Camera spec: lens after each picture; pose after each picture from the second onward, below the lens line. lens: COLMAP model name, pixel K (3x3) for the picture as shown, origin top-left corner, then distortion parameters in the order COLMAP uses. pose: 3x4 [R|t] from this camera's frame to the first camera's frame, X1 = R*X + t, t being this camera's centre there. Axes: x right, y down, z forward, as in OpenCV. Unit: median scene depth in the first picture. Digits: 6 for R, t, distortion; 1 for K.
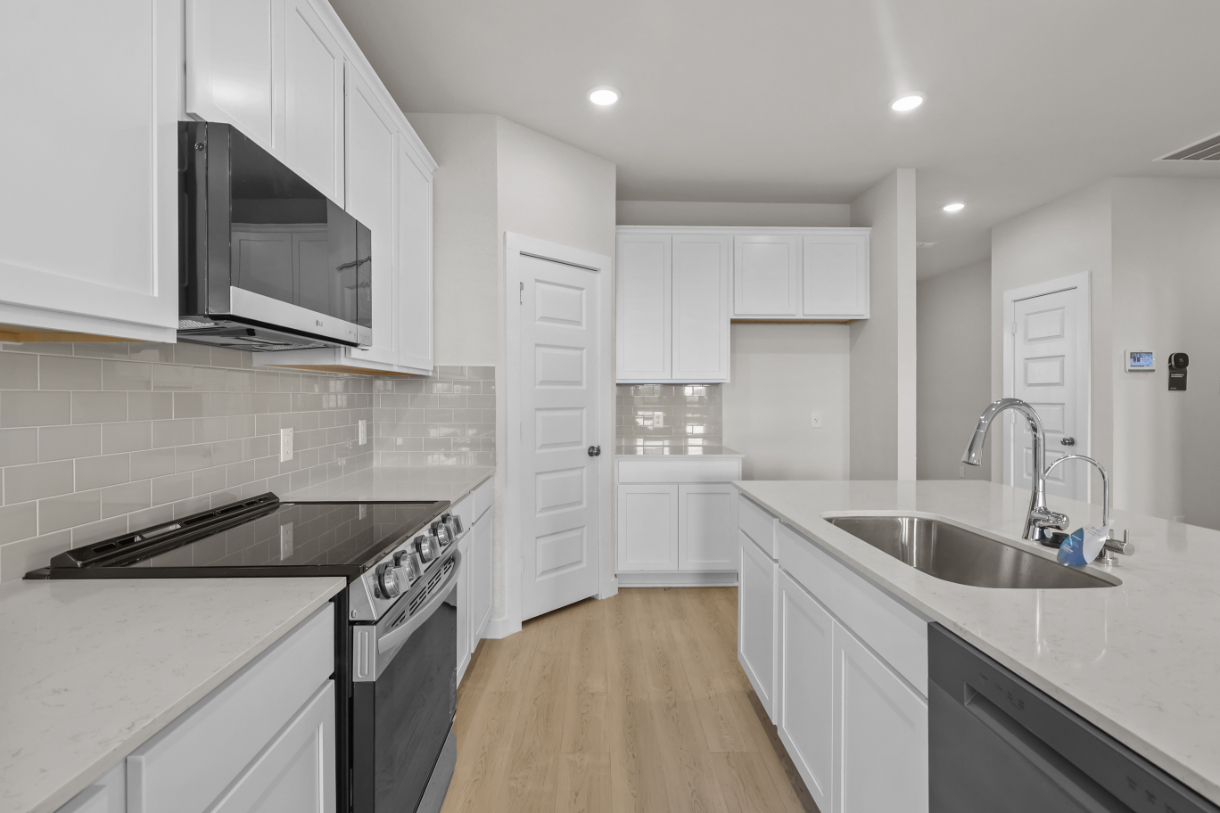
lens RADIAL K [[562.3, 0, 605.9], [0, 562.3, 401.2], [0, 0, 1]] dist [-0.010511, 0.003647]
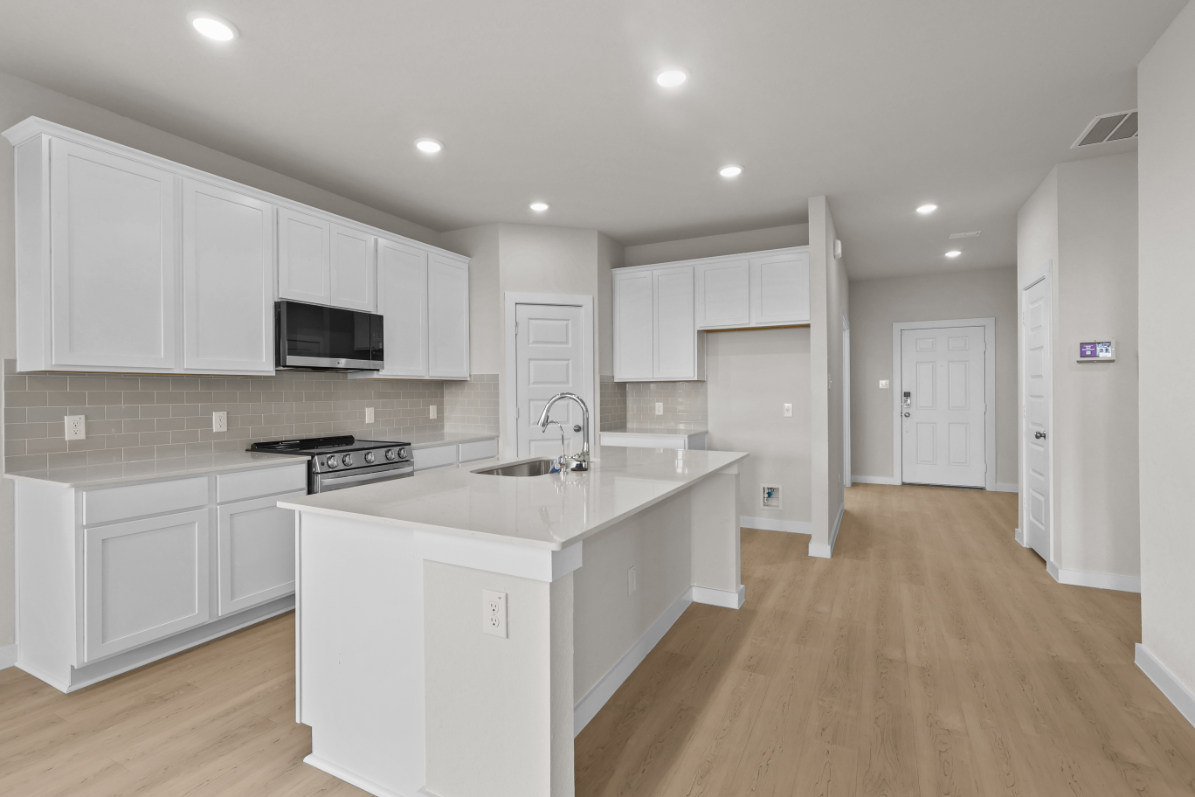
lens RADIAL K [[550.8, 0, 587.9], [0, 550.8, 393.6], [0, 0, 1]] dist [-0.010511, 0.003647]
pose [[0.874835, -0.002586, -0.484415, 0.821708], [0.001005, 0.999993, -0.003523, 0.002350], [0.484421, 0.002595, 0.874831, -0.298117]]
